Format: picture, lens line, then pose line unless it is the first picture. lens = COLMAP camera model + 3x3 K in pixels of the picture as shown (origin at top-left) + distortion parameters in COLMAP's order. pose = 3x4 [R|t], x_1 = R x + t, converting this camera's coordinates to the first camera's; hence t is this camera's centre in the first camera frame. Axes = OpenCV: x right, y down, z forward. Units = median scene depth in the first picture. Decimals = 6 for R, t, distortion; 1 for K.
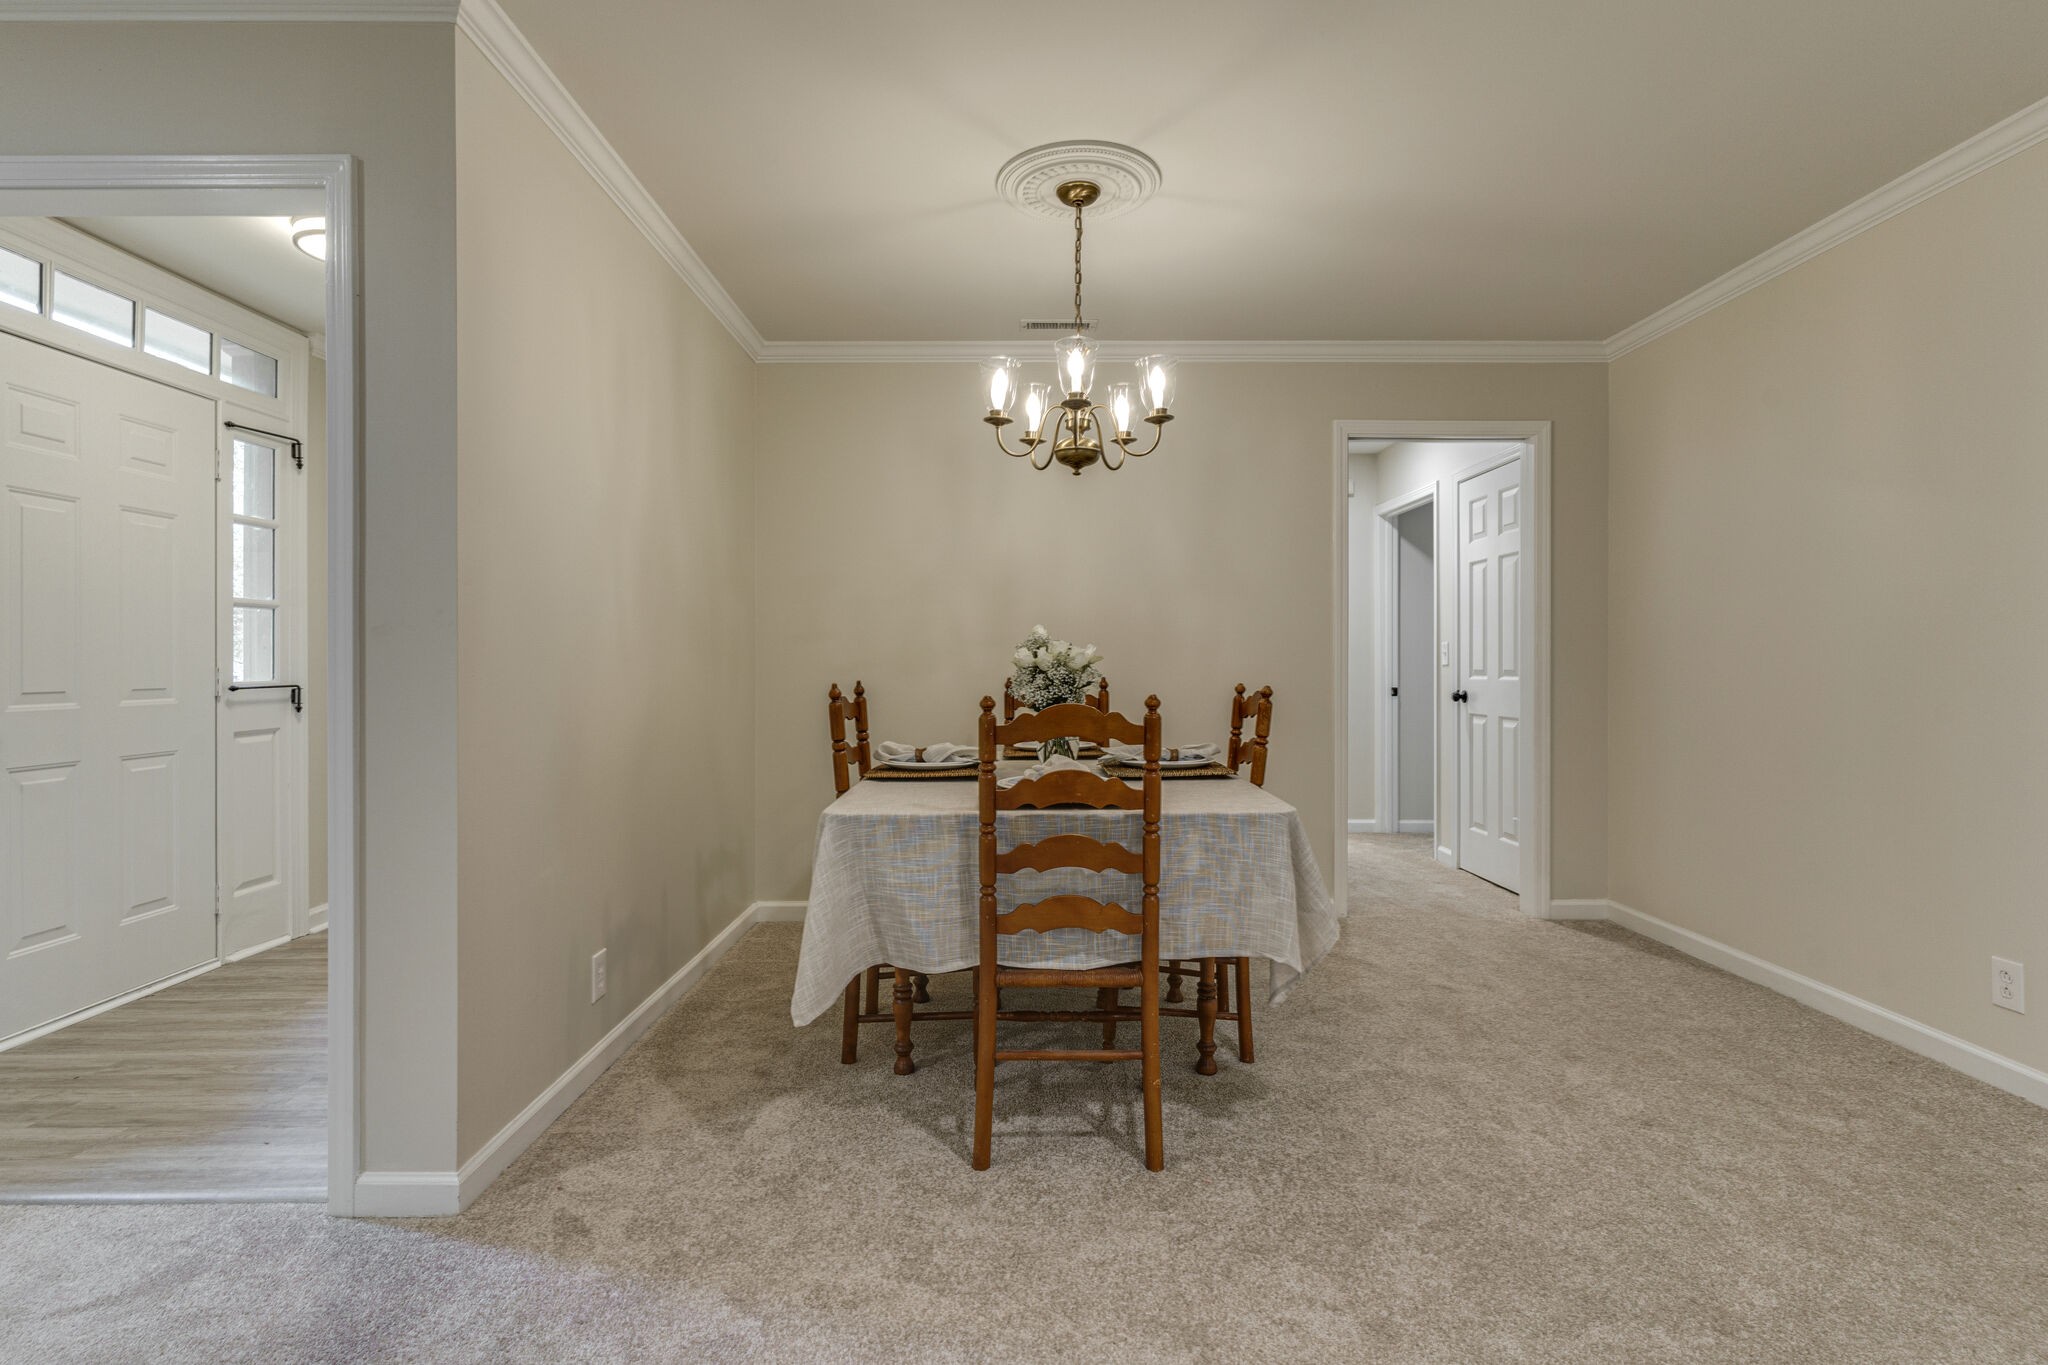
lens RADIAL K [[990.4, 0, 1015.2], [0, 990.4, 667.9], [0, 0, 1]] dist [0.003668, -0.000283]
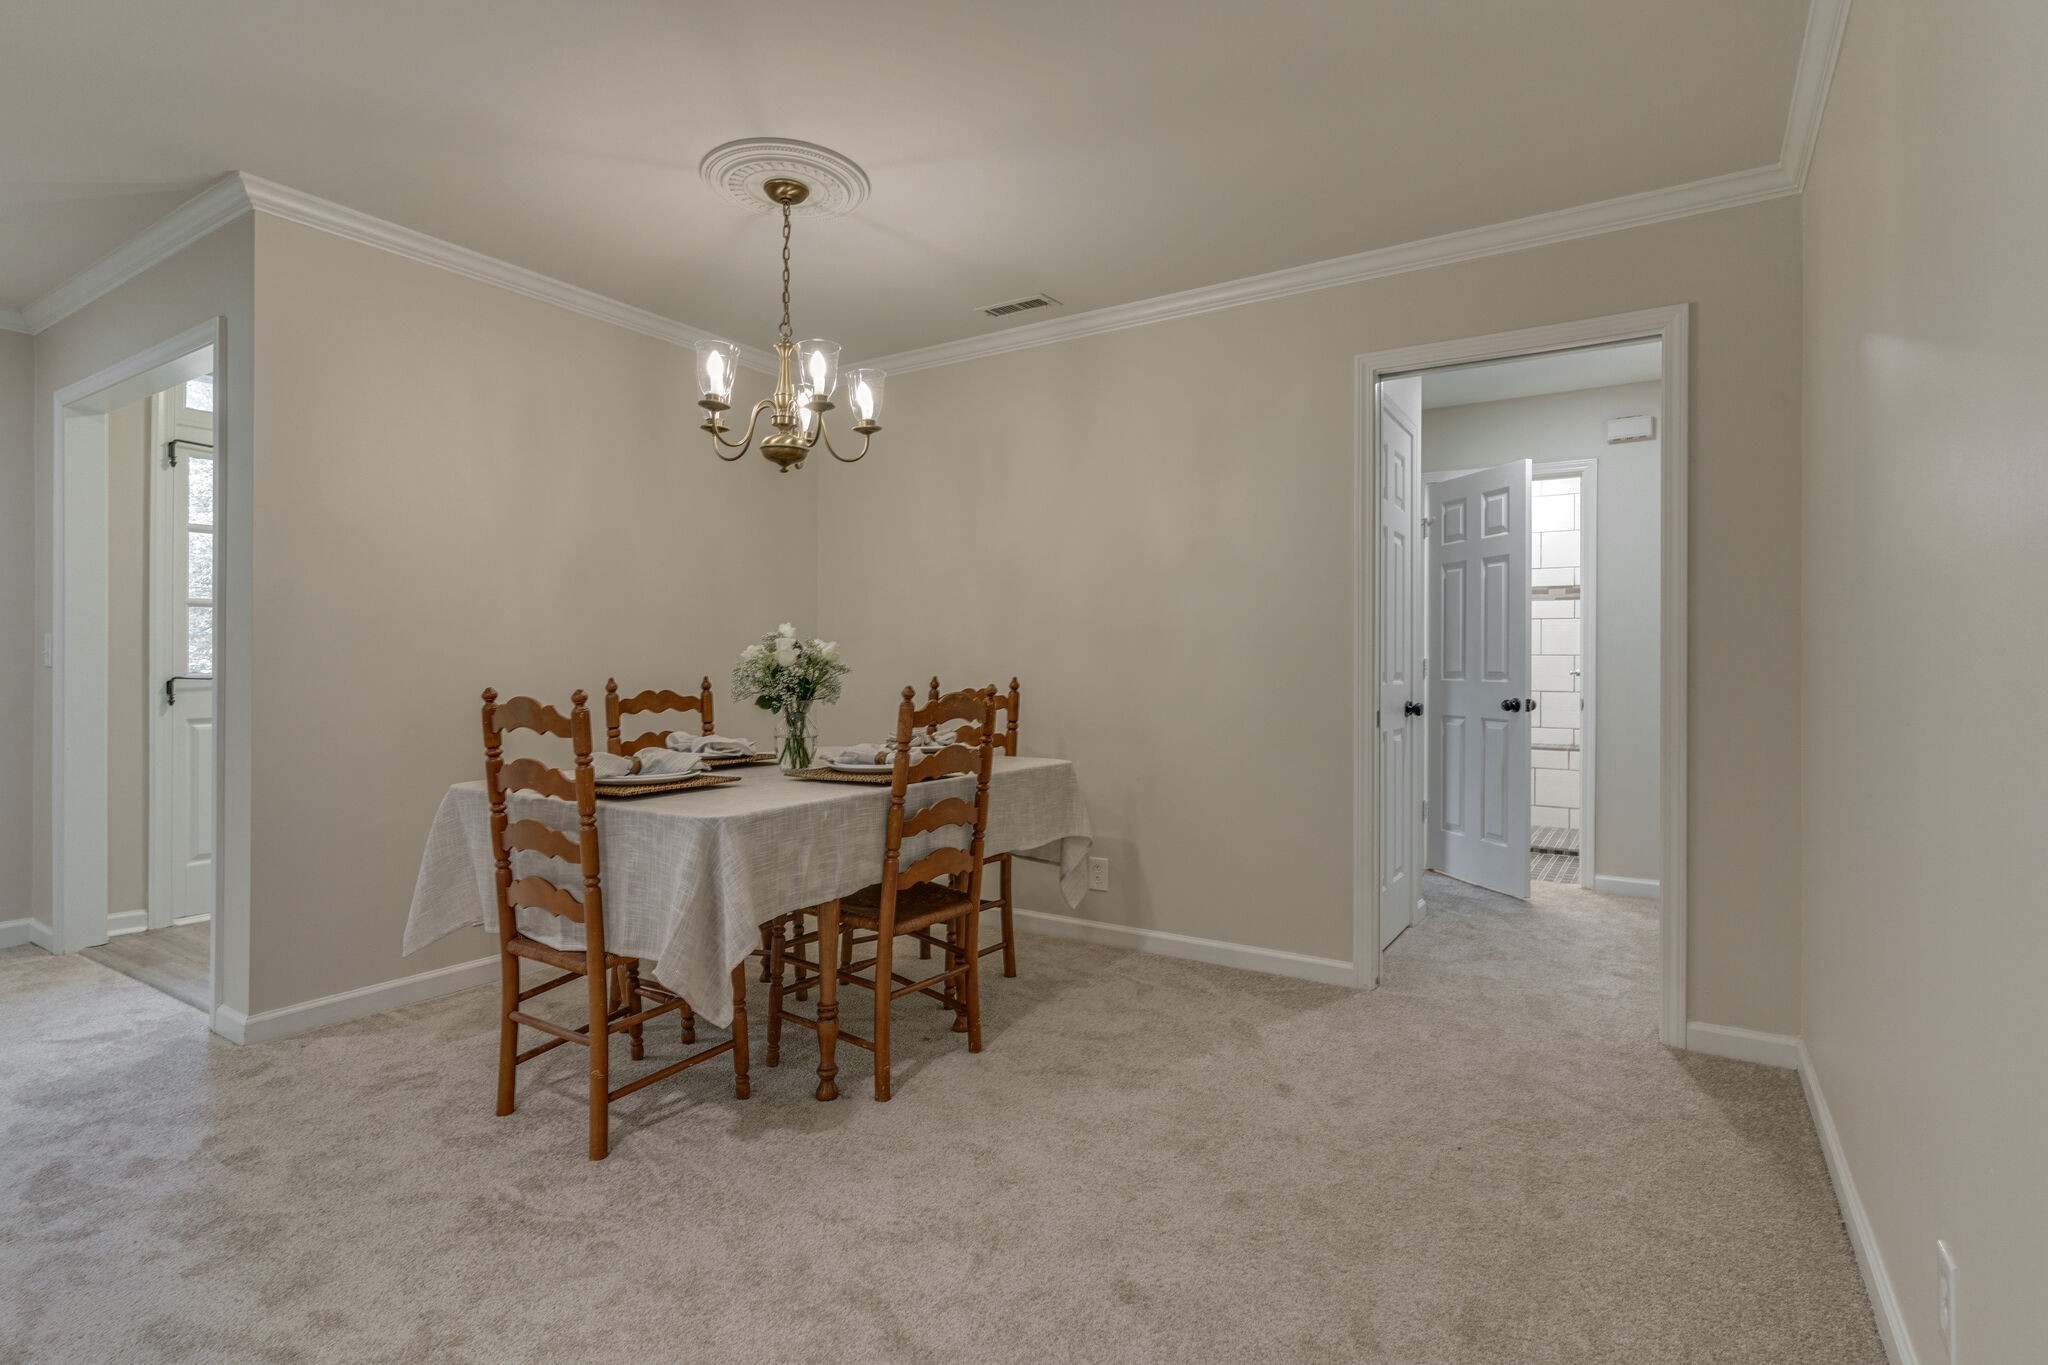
lens RADIAL K [[990.4, 0, 1015.2], [0, 990.4, 667.9], [0, 0, 1]] dist [0.003668, -0.000283]
pose [[0.836558, 0.007321, -0.547830, 0.805759], [-0.008222, 0.999966, 0.000807, -0.000269], [0.547817, 0.003829, 0.836589, 0.294096]]
